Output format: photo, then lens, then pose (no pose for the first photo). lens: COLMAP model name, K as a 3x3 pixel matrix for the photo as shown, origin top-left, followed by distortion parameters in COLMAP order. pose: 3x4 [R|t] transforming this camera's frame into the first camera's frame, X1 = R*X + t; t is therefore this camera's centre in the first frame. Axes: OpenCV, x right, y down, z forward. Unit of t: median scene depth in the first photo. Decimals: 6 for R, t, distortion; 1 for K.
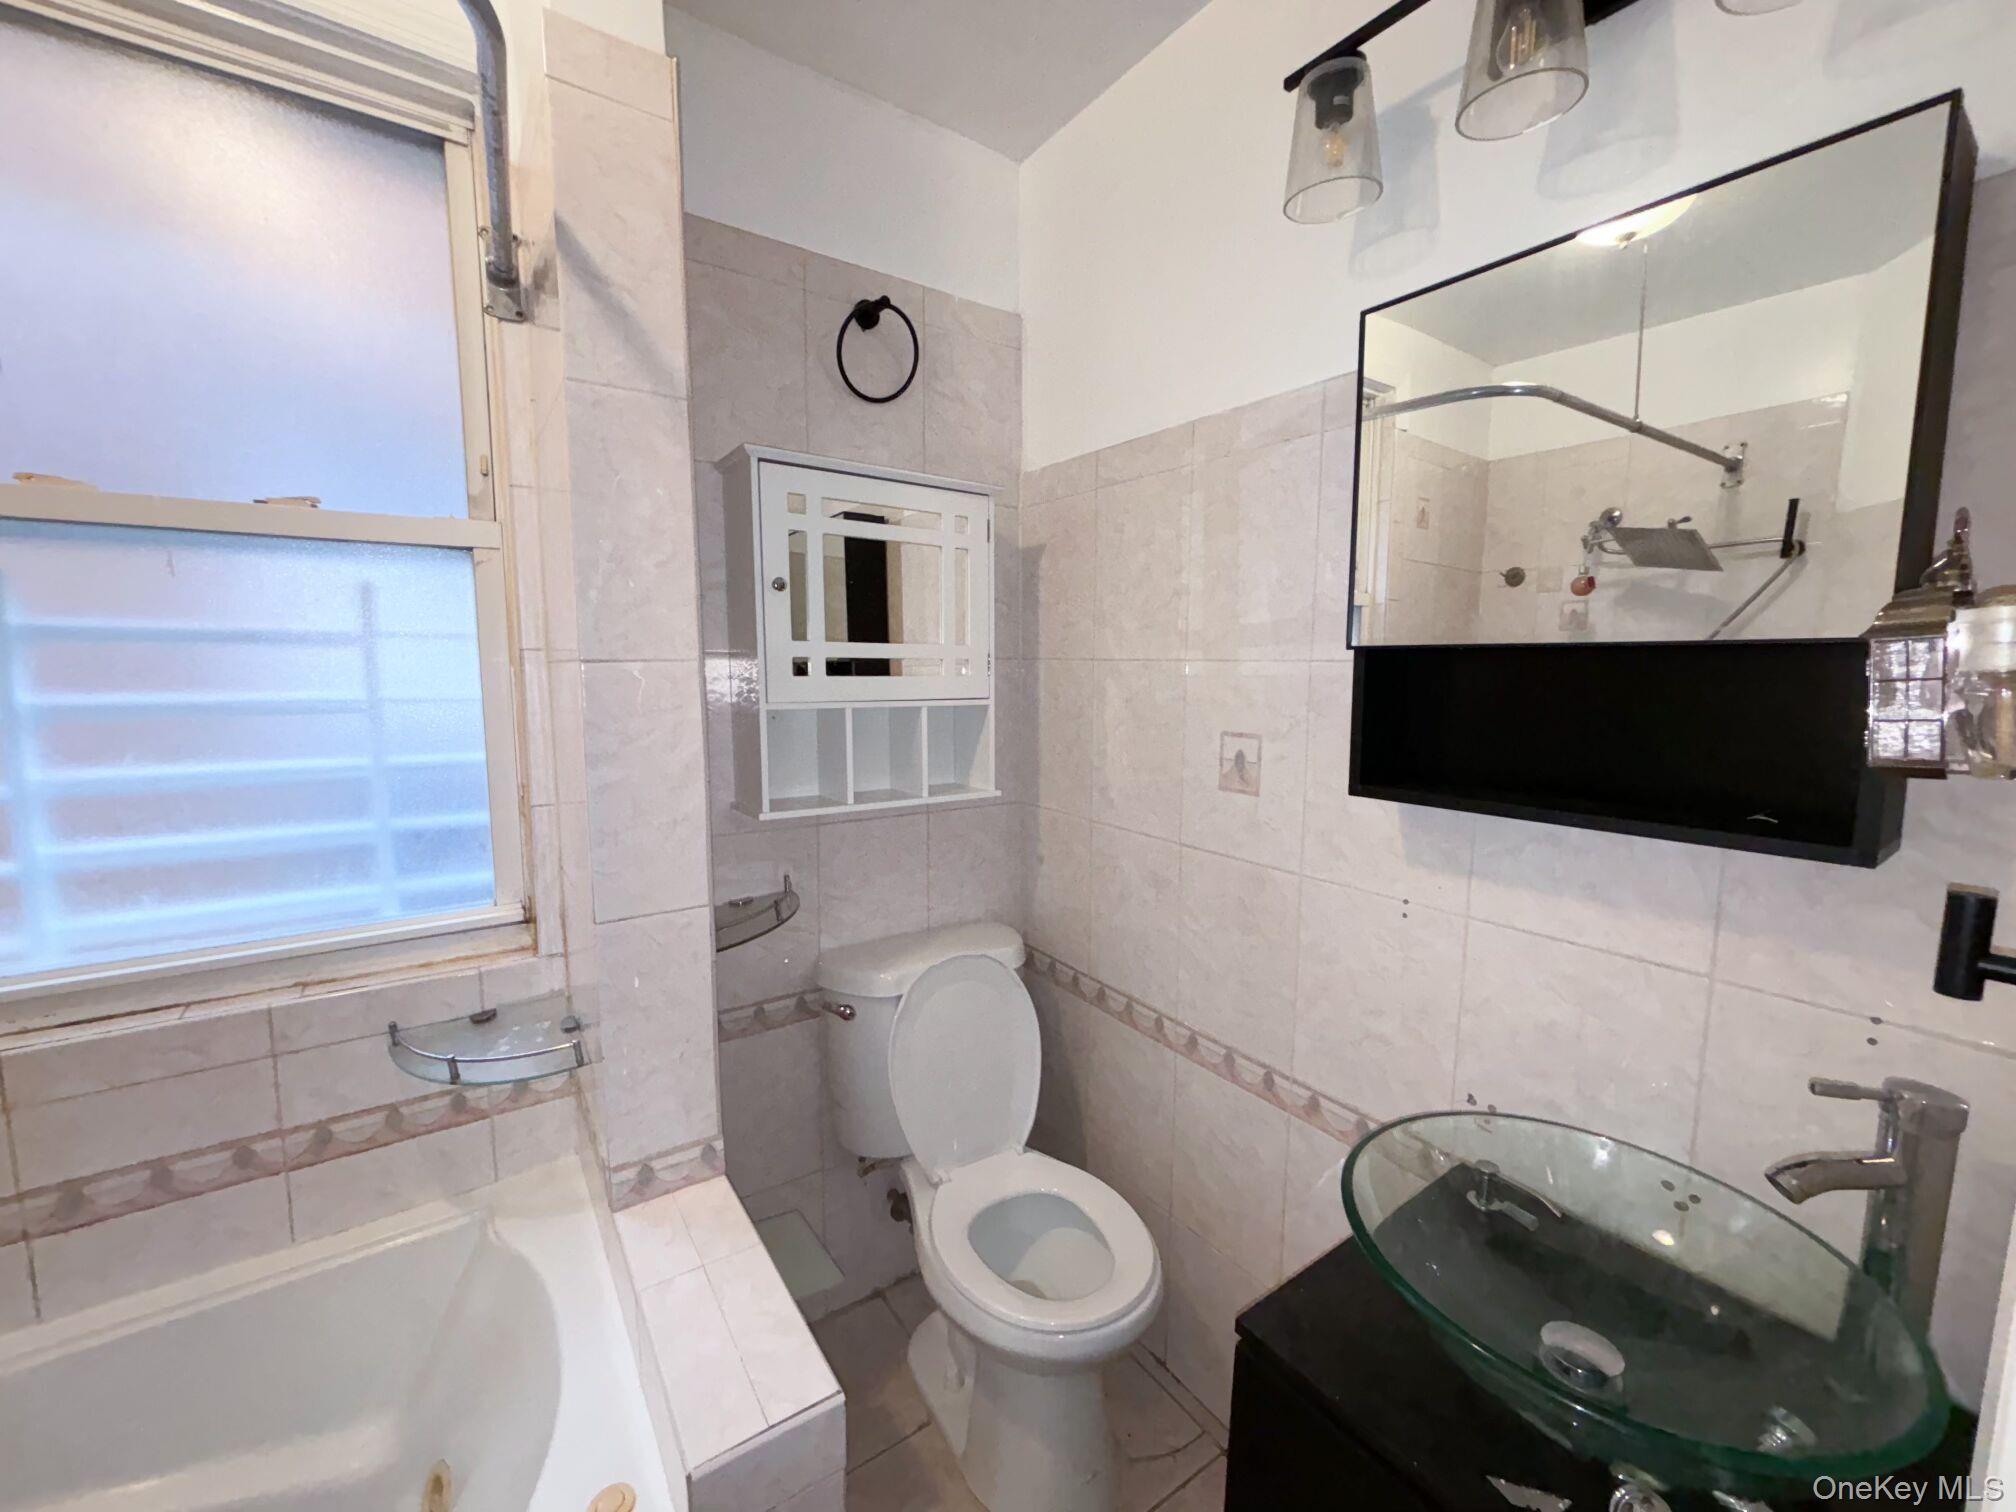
lens RADIAL K [[814.0, 0, 995.2], [0, 814.0, 758.3], [0, 0, 1]] dist [0.004693, 0.000729]
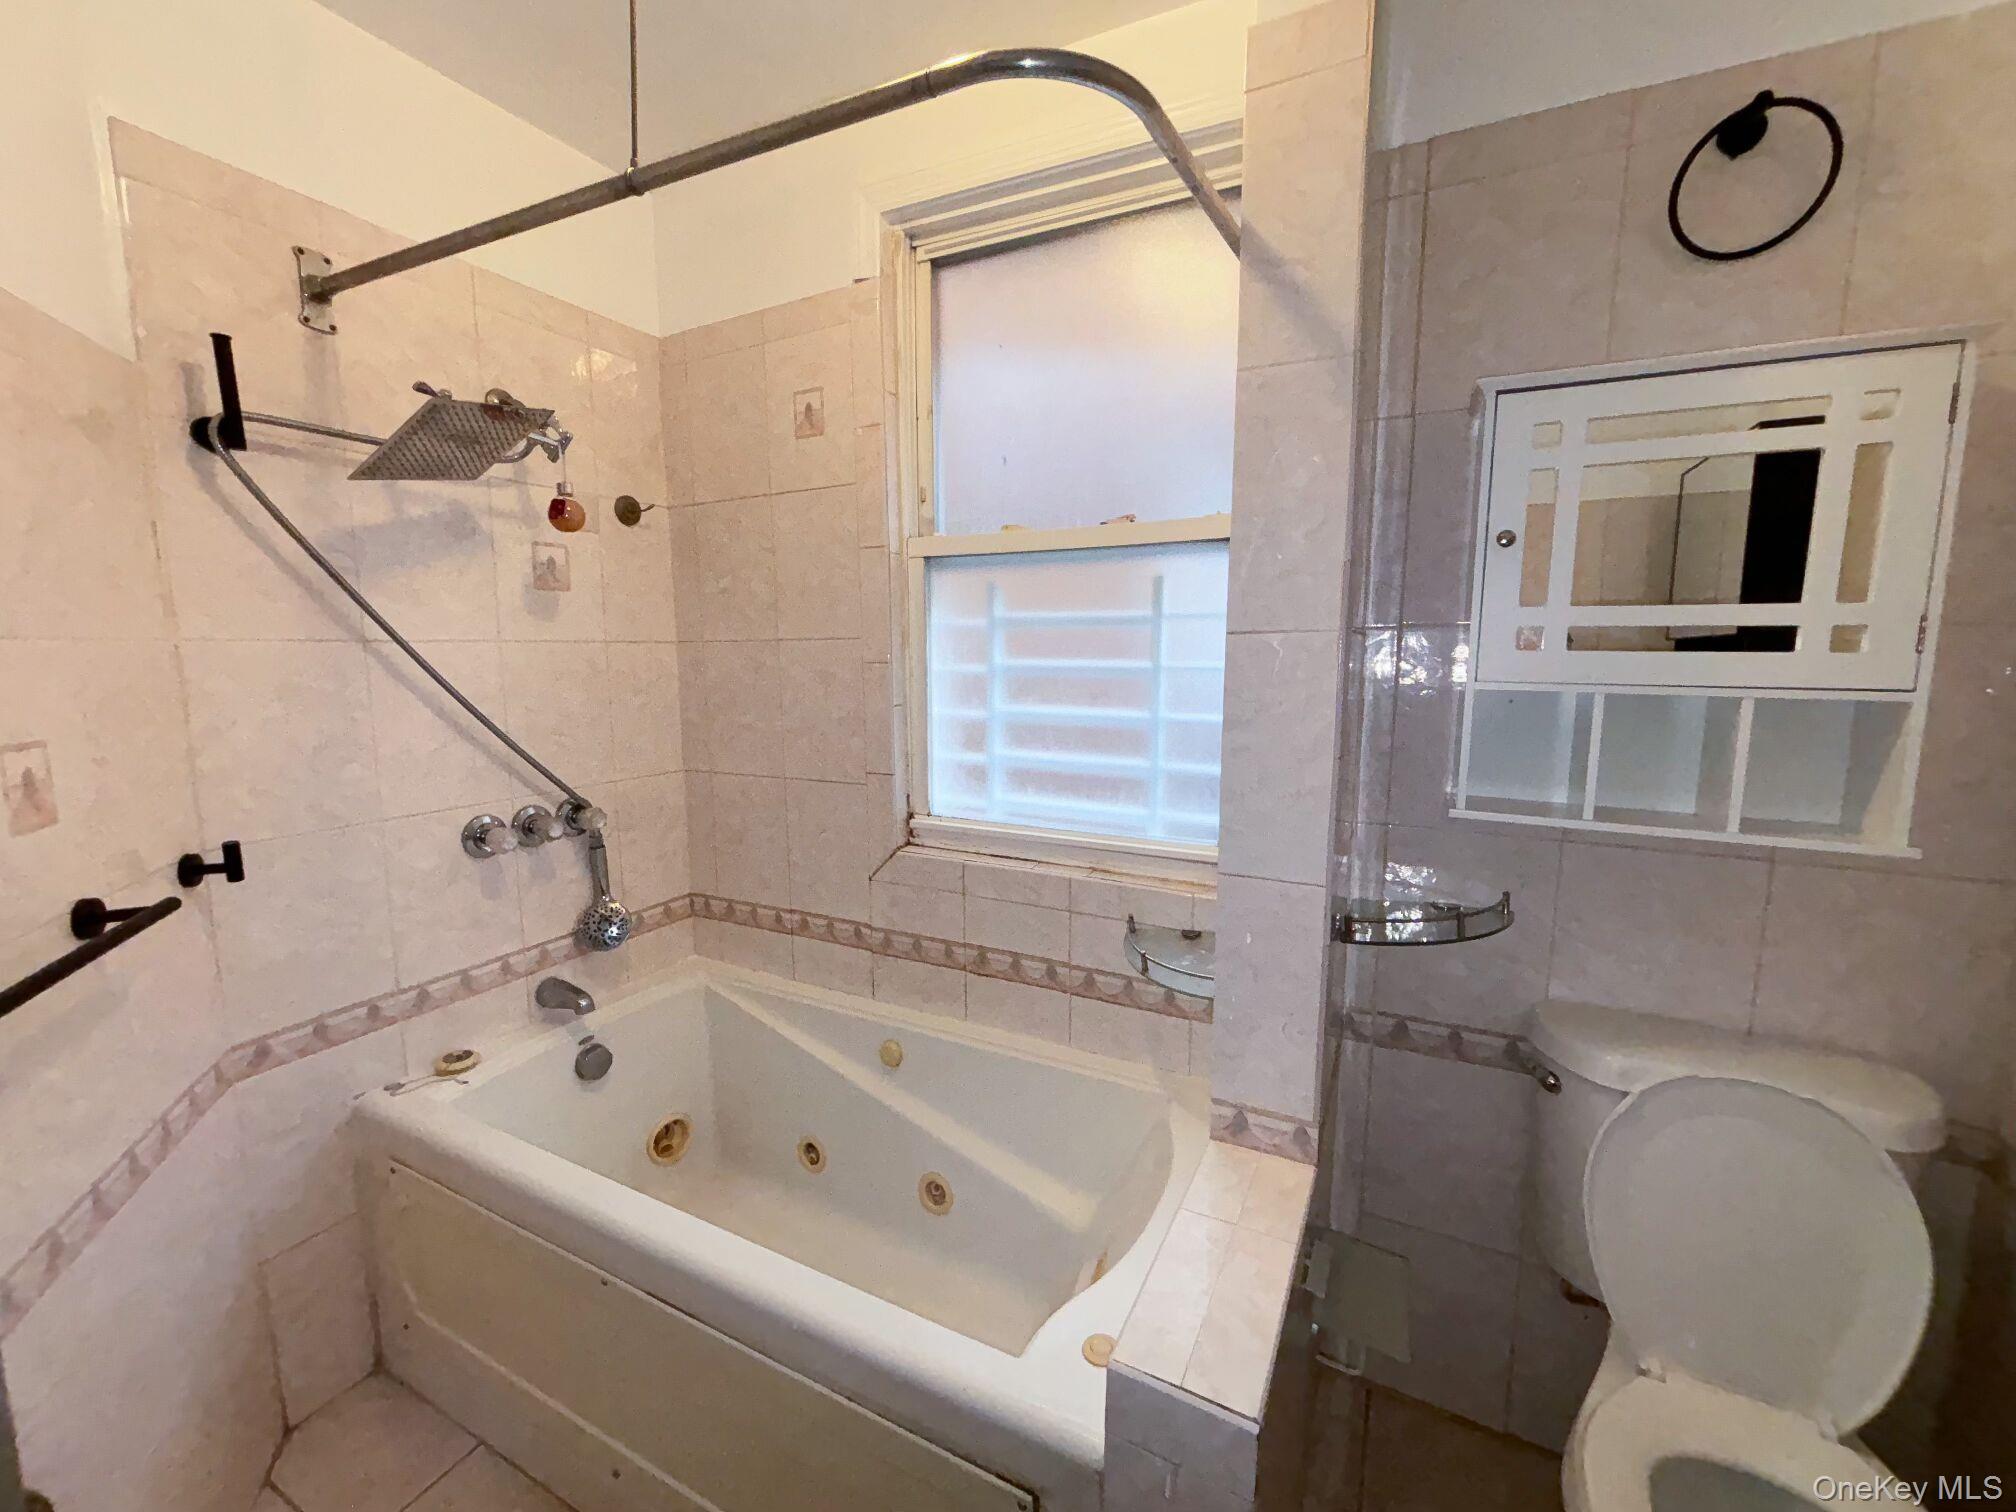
lens RADIAL K [[814.0, 0, 1000.8], [0, 814.0, 749.1], [0, 0, 1]] dist [0.004693, 0.000729]
pose [[0.484514, 0.113760, -0.867355, 0.238191], [-0.100669, 0.992172, 0.073895, -0.011508], [0.868972, 0.051513, 0.492173, 0.159019]]
